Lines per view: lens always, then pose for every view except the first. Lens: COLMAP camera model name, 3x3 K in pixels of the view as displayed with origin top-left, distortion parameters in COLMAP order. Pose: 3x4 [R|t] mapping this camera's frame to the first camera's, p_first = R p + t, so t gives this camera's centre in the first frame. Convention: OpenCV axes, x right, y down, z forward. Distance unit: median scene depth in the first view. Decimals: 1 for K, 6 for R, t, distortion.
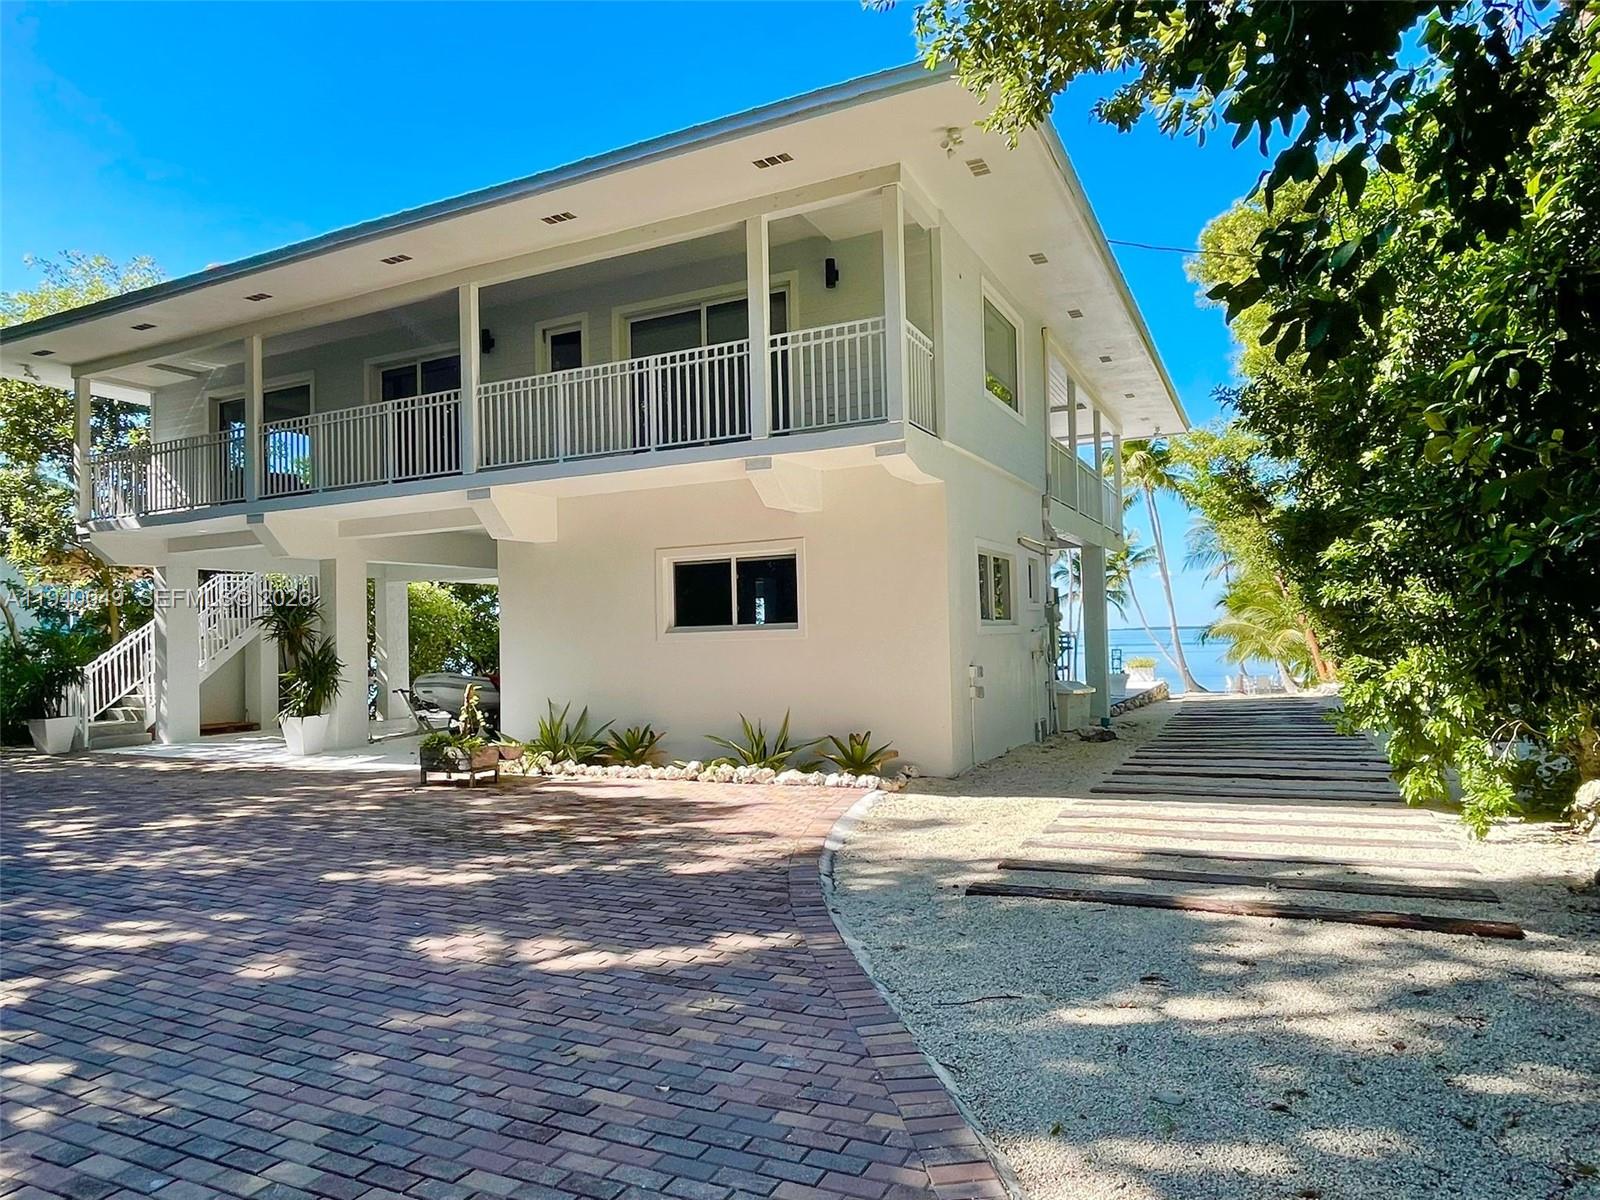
lens RADIAL K [[1003.9, 0, 799.5], [0, 1003.9, 614.3], [0, 0, 1]] dist [-0.002247, -0.001997]
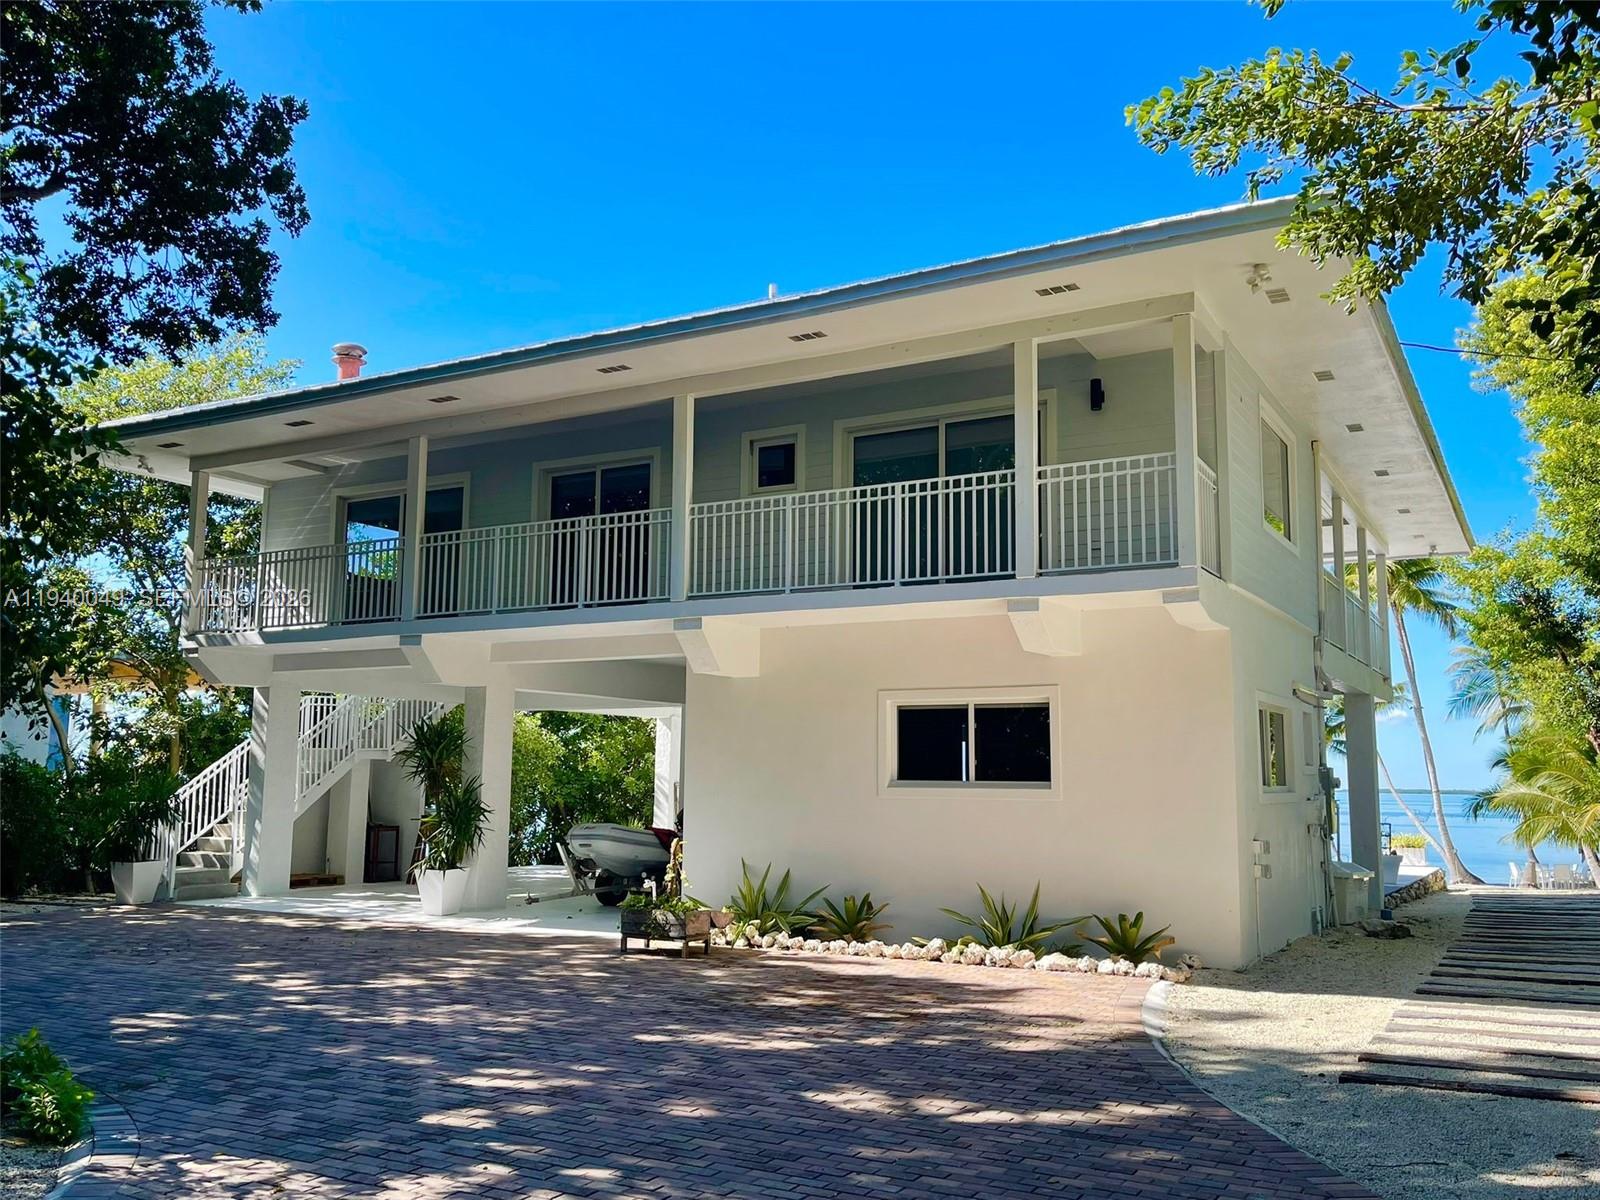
lens RADIAL K [[1360.4, 0, 800.0], [0, 1360.4, 600.0], [0, 0, 1]] dist [0.058932, -0.098176]
pose [[0.997740, 0.026472, -0.061758, -0.144746], [-0.033139, 0.993429, -0.109551, -0.011283], [0.058452, 0.111350, 0.992061, -0.203920]]
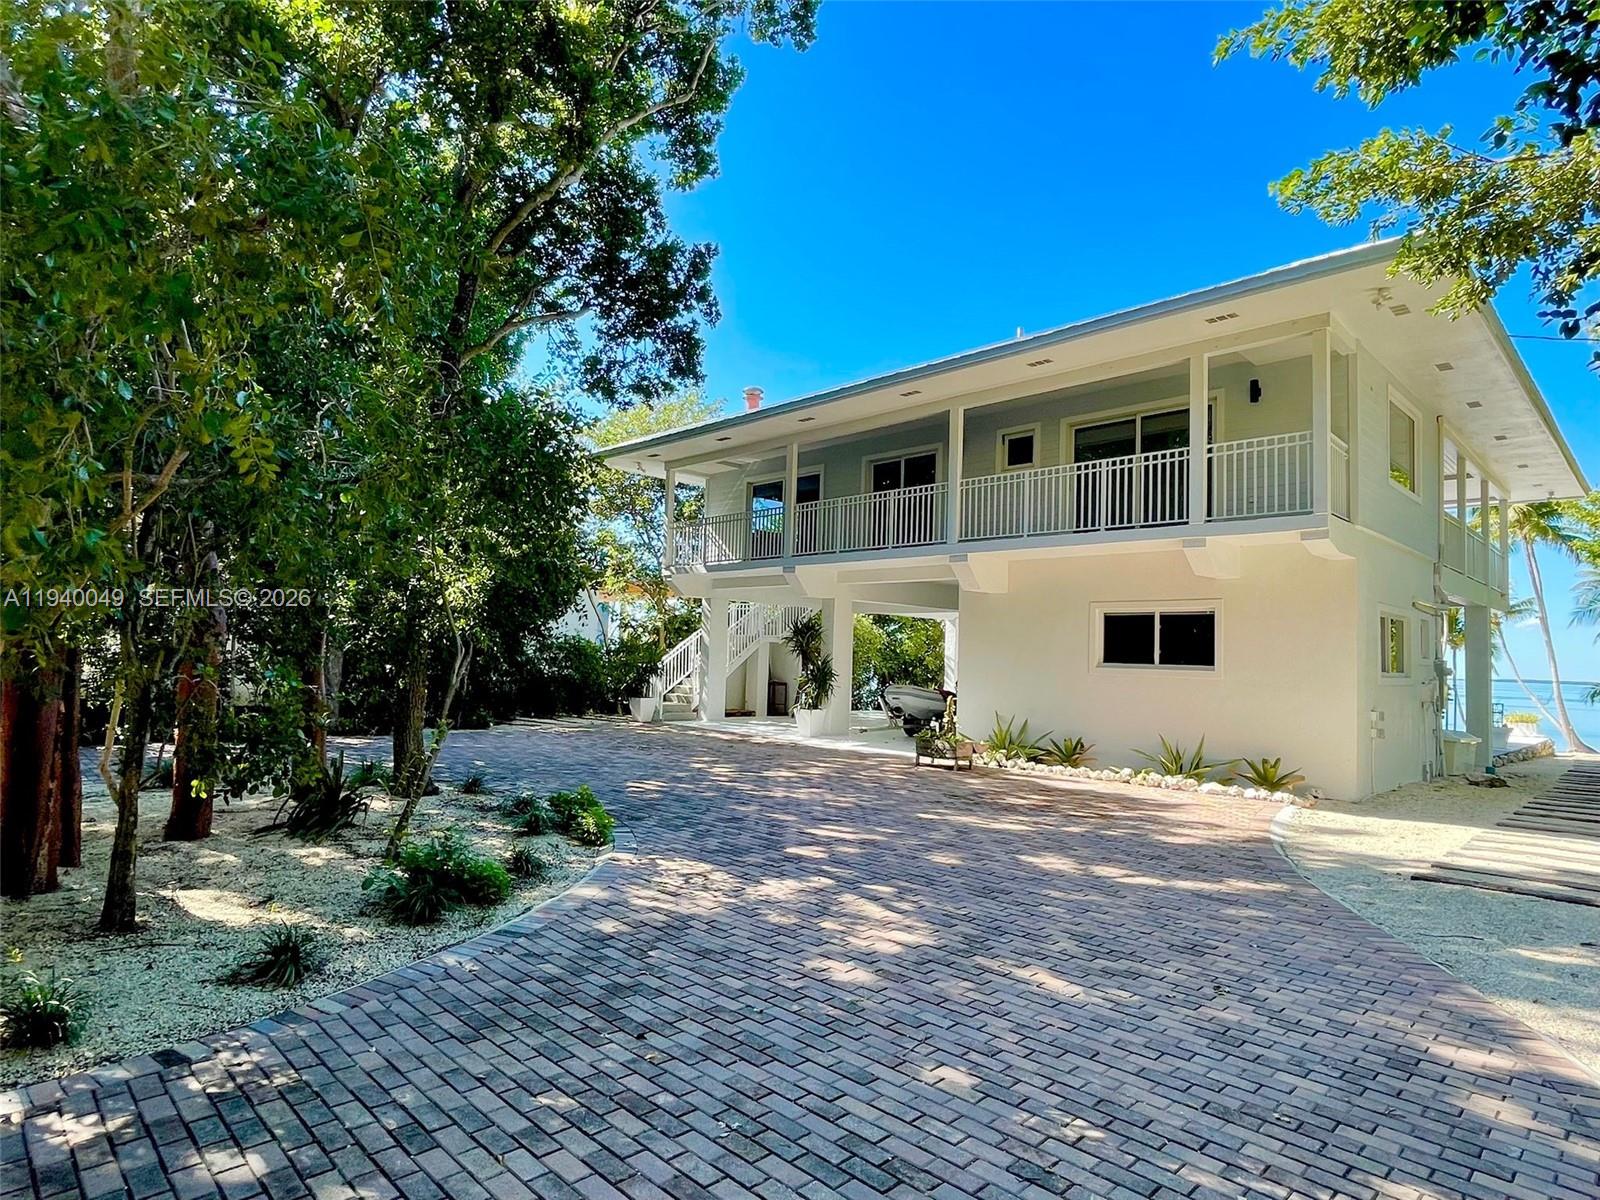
lens RADIAL K [[890.9, 0, 779.3], [0, 890.9, 604.8], [0, 0, 1]] dist [-0.016902, -0.001286]
pose [[0.934811, 0.036520, -0.353263, -0.116525], [-0.049348, 0.998407, -0.027370, -0.010496], [0.351701, 0.043018, 0.935123, -0.226465]]
